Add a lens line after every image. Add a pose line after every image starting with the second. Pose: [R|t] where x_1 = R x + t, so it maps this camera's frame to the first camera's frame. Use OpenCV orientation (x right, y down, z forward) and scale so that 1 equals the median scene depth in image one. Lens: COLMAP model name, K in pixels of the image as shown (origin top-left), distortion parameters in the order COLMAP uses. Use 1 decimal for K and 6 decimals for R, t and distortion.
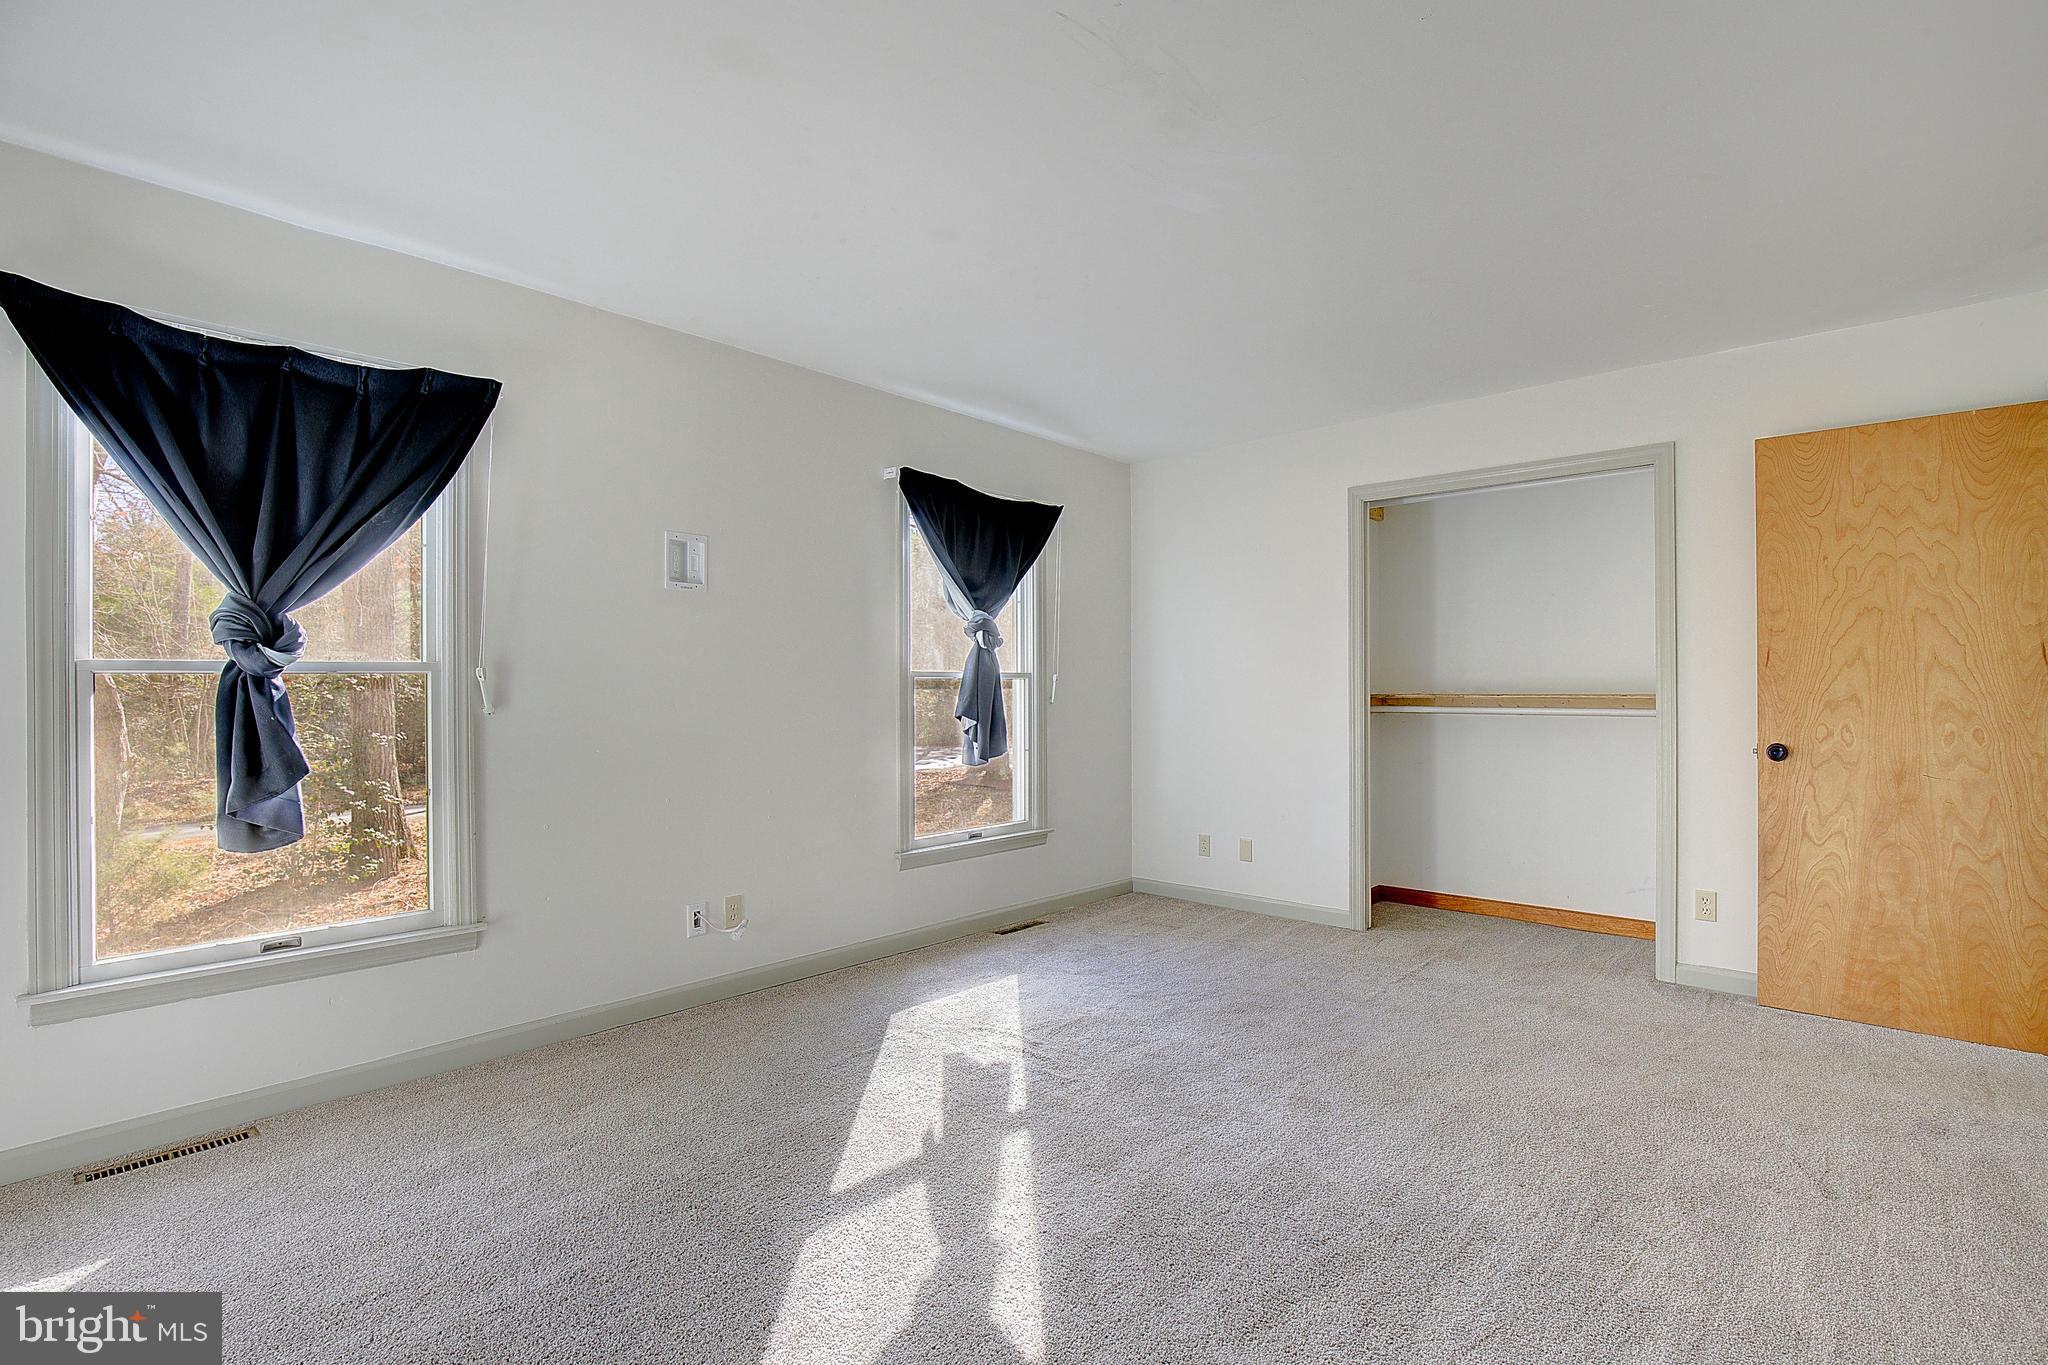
lens RADIAL K [[949.6, 0, 1037.6], [0, 949.6, 684.1], [0, 0, 1]] dist [-0.008868, 0.001708]
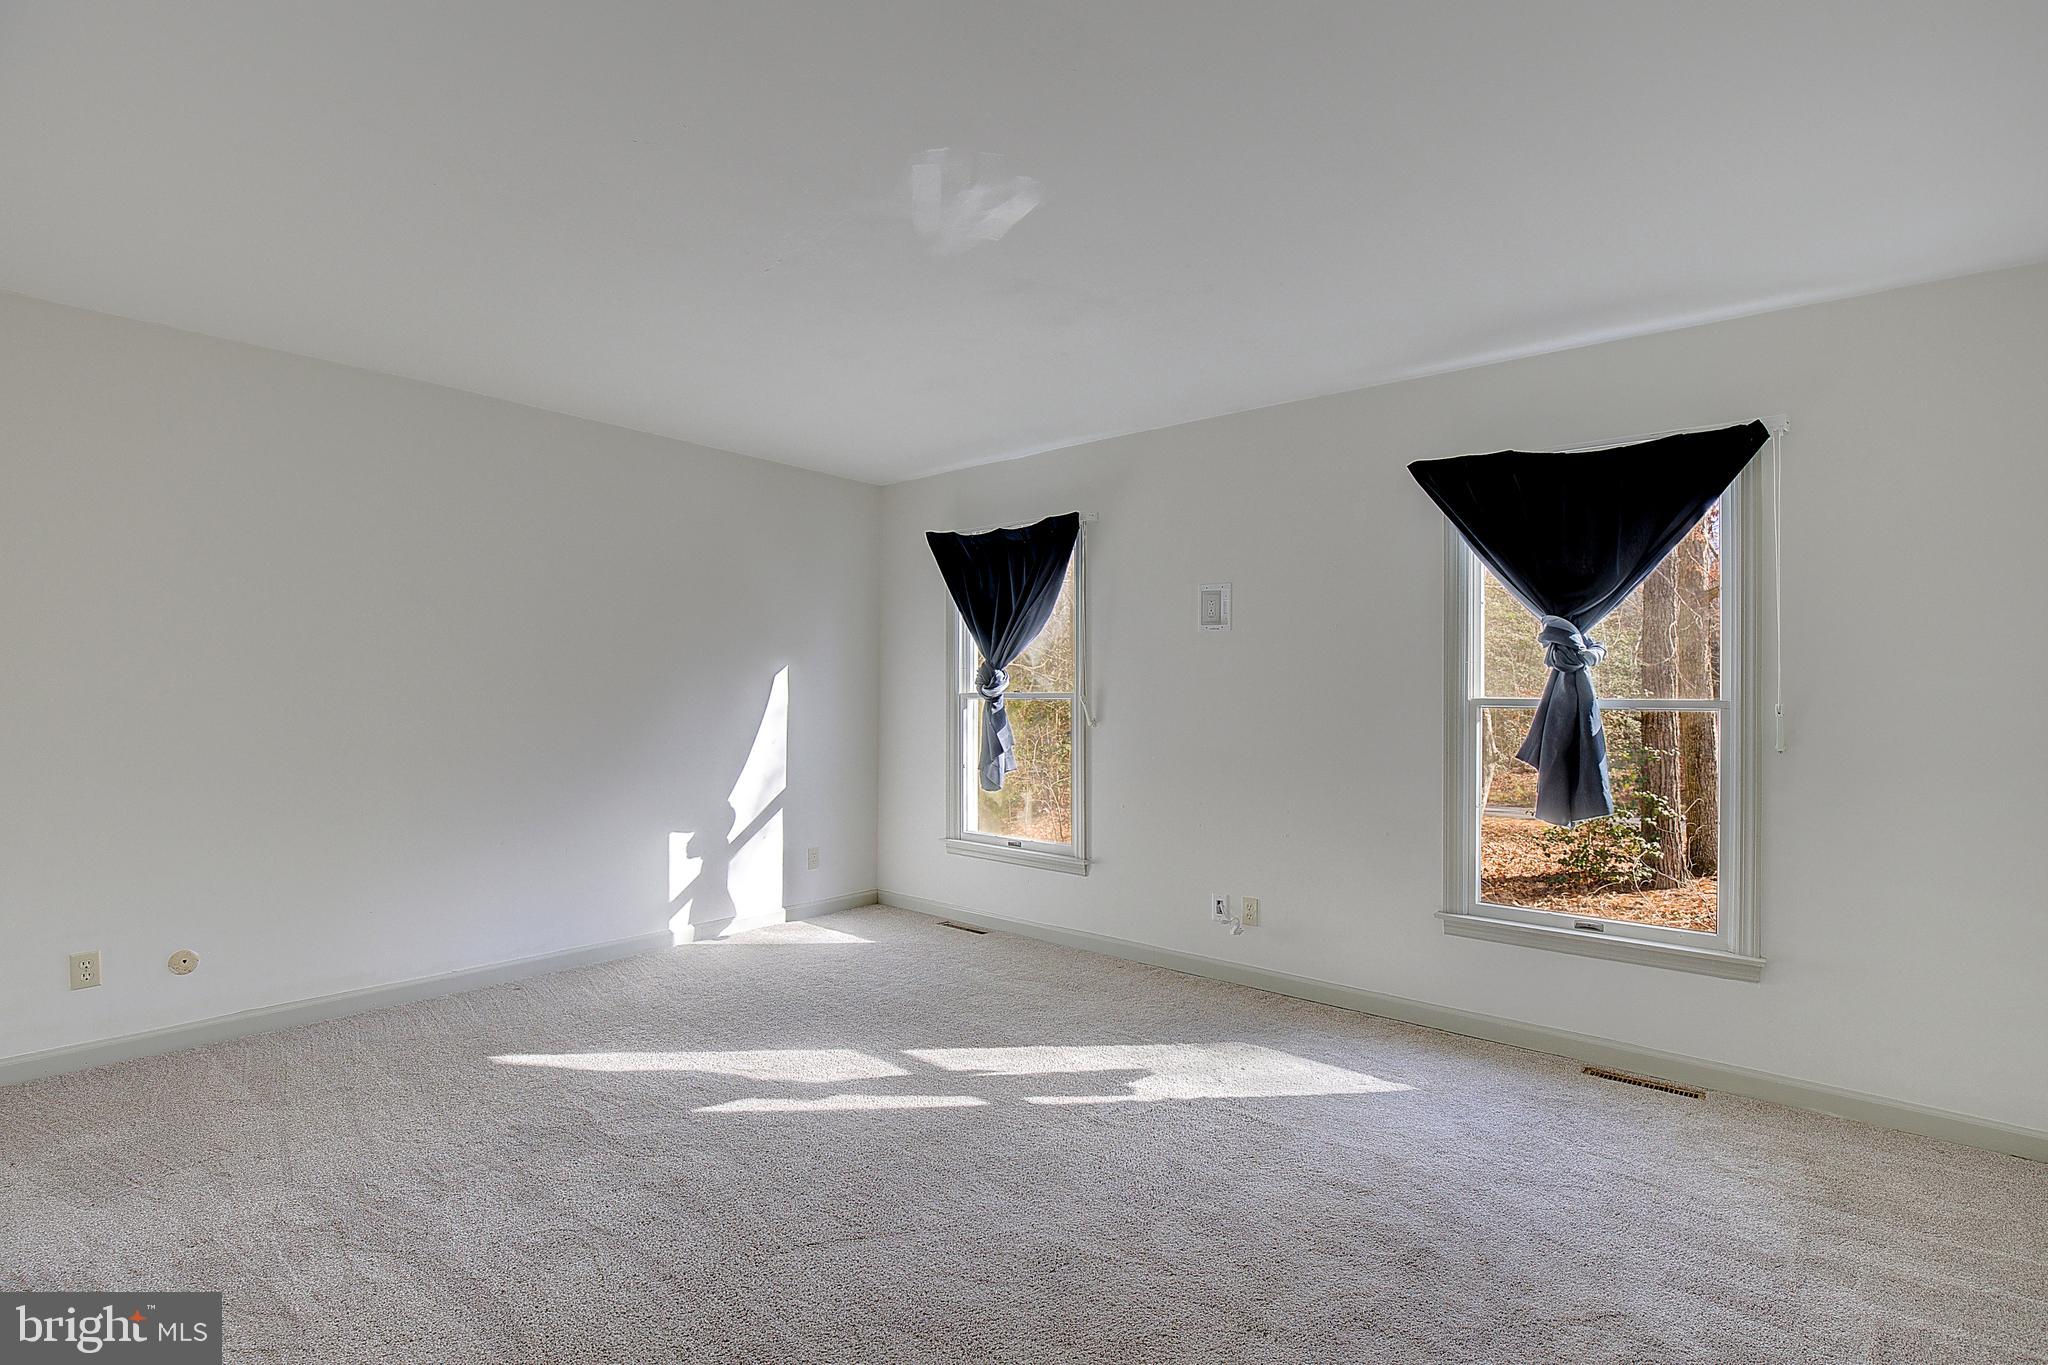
lens RADIAL K [[949.6, 0, 1037.8], [0, 949.6, 685.4], [0, 0, 1]] dist [-0.008868, 0.001708]
pose [[0.049410, -0.005049, -0.998766, 0.828005], [-0.004478, 0.999976, -0.005276, -0.022188], [0.998769, 0.004733, 0.049387, 0.725139]]
